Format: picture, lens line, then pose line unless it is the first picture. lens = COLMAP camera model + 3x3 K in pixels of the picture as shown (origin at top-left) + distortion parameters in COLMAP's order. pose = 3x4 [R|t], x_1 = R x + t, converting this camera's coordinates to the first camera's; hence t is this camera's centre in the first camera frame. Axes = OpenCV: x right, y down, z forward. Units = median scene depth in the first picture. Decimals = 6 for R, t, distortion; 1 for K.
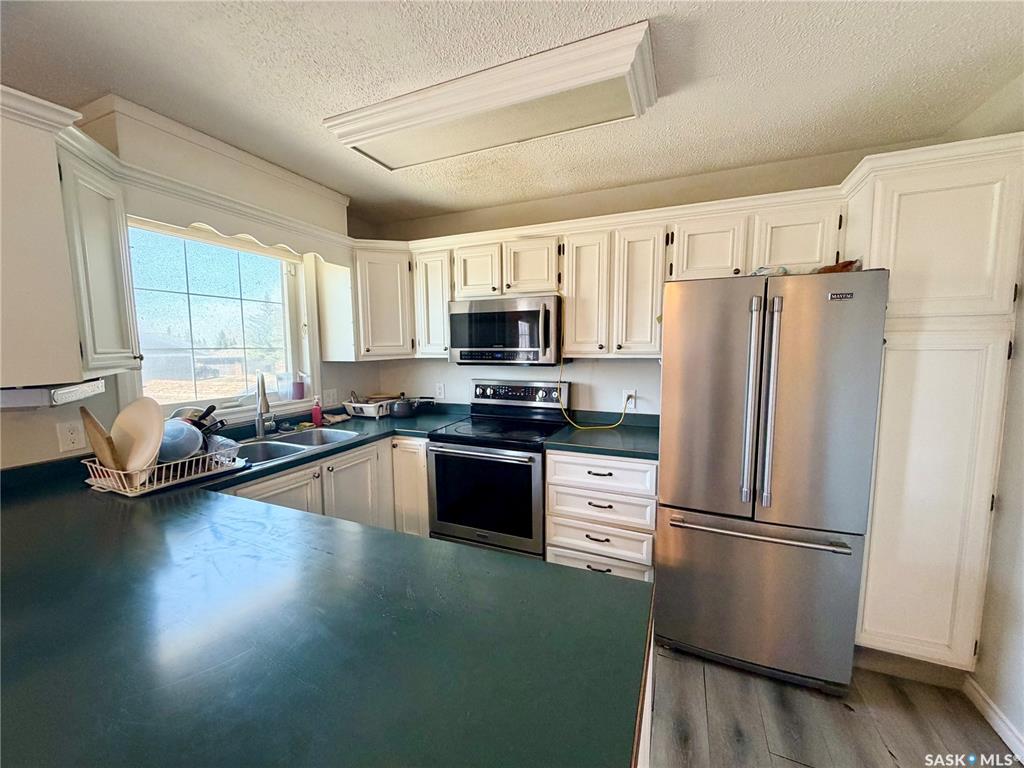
lens RADIAL K [[407.7, 0, 508.1], [0, 407.7, 385.2], [0, 0, 1]] dist [0.001633, 0.000755]
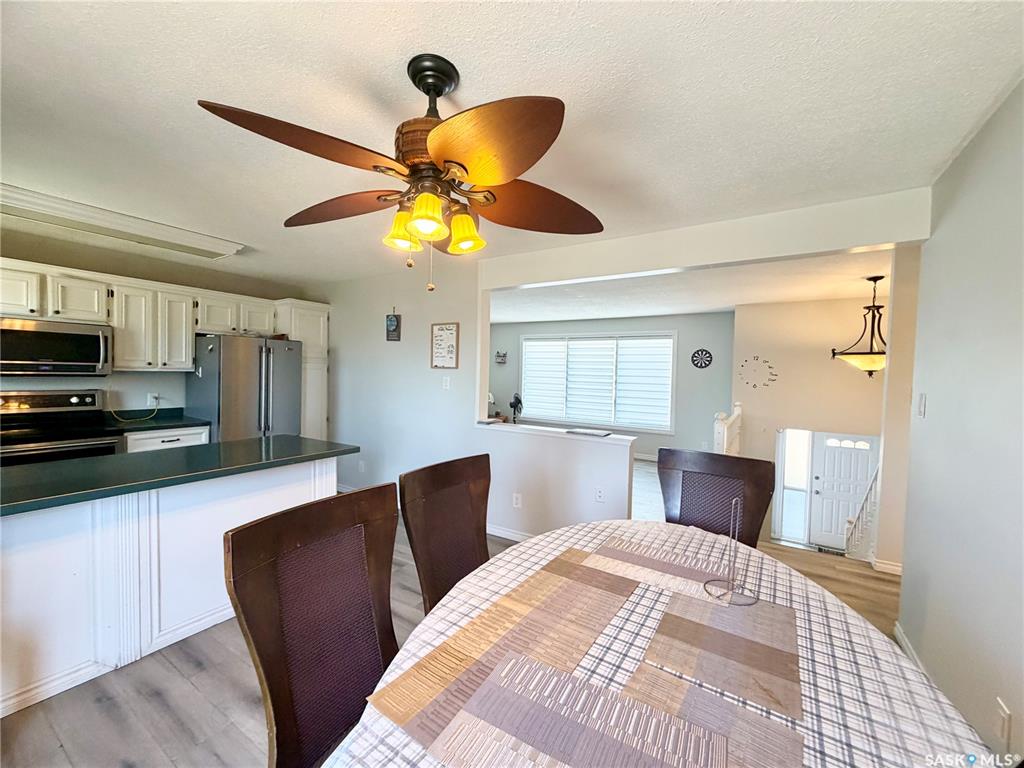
lens RADIAL K [[407.7, 0, 509.4], [0, 407.7, 382.3], [0, 0, 1]] dist [0.001633, 0.000755]
pose [[0.162421, -0.011232, 0.986658, -1.166781], [0.070515, 0.997511, -0.000252, 0.077597], [-0.984199, 0.069615, 0.162809, -0.626873]]
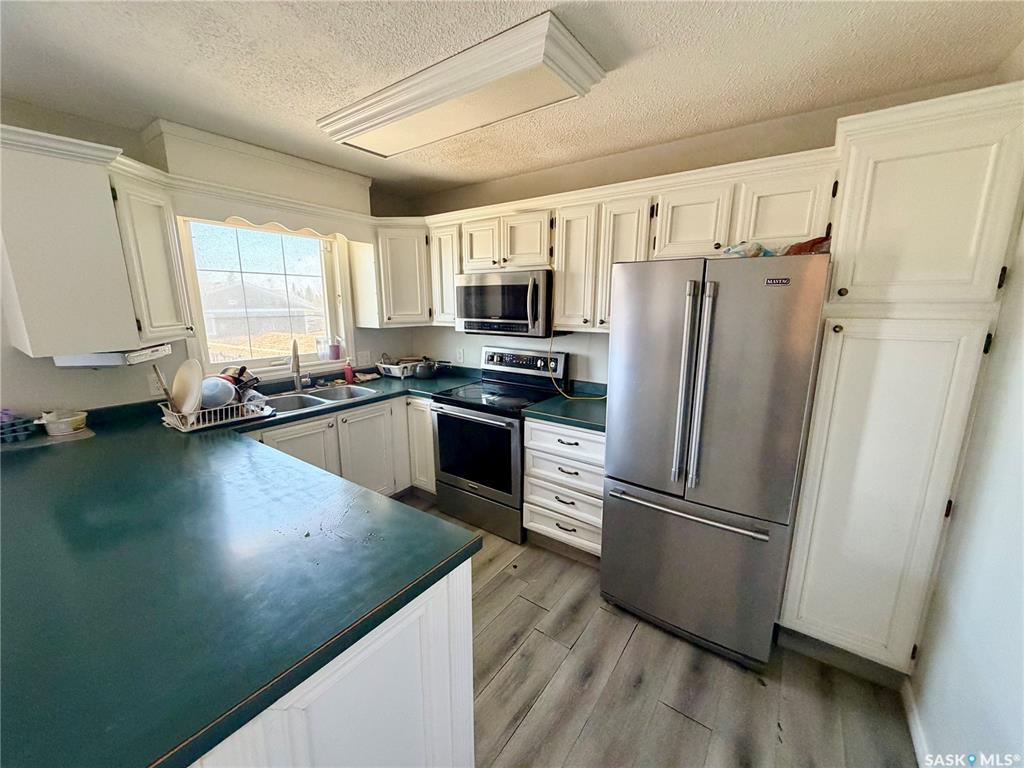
lens RADIAL K [[407.7, 0, 509.0], [0, 407.7, 384.6], [0, 0, 1]] dist [0.001633, 0.000755]
pose [[0.976177, 0.050785, -0.210948, 0.289462], [-0.028596, 0.993854, 0.106938, -0.043613], [0.215082, -0.098358, 0.971630, -0.056731]]
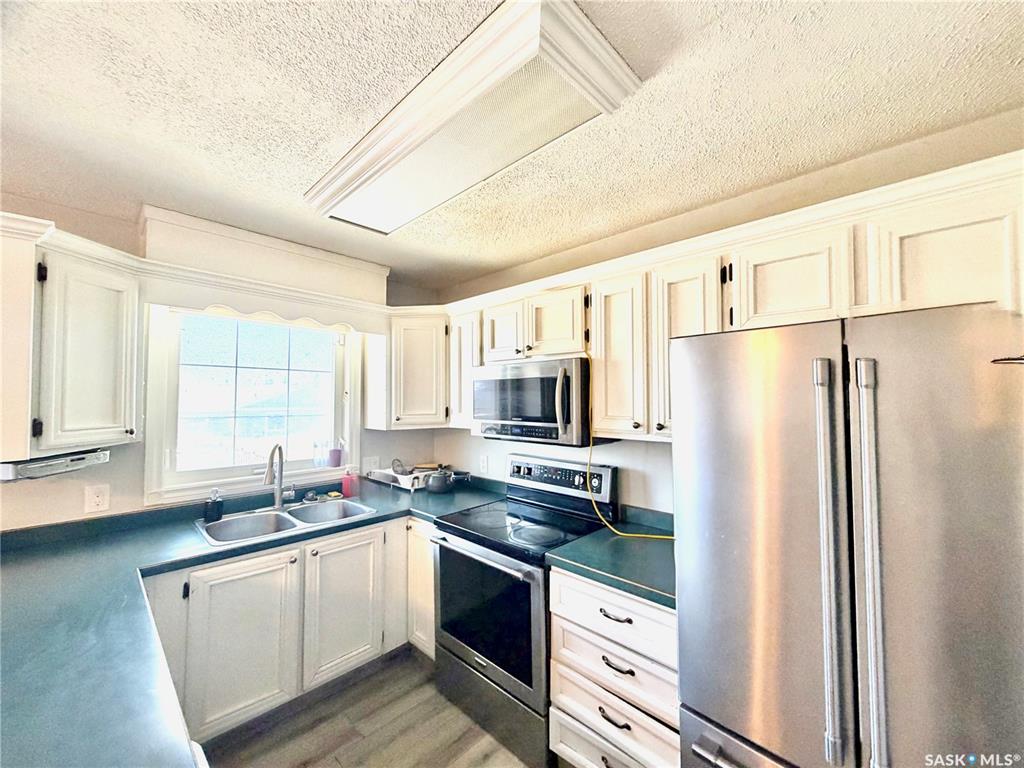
lens RADIAL K [[407.7, 0, 509.7], [0, 407.7, 384.7], [0, 0, 1]] dist [0.001633, 0.000755]
pose [[0.934908, -0.006594, -0.354830, 0.301626], [-0.040901, 0.991163, -0.126184, -0.071039], [0.352526, 0.132483, 0.926377, 0.257062]]
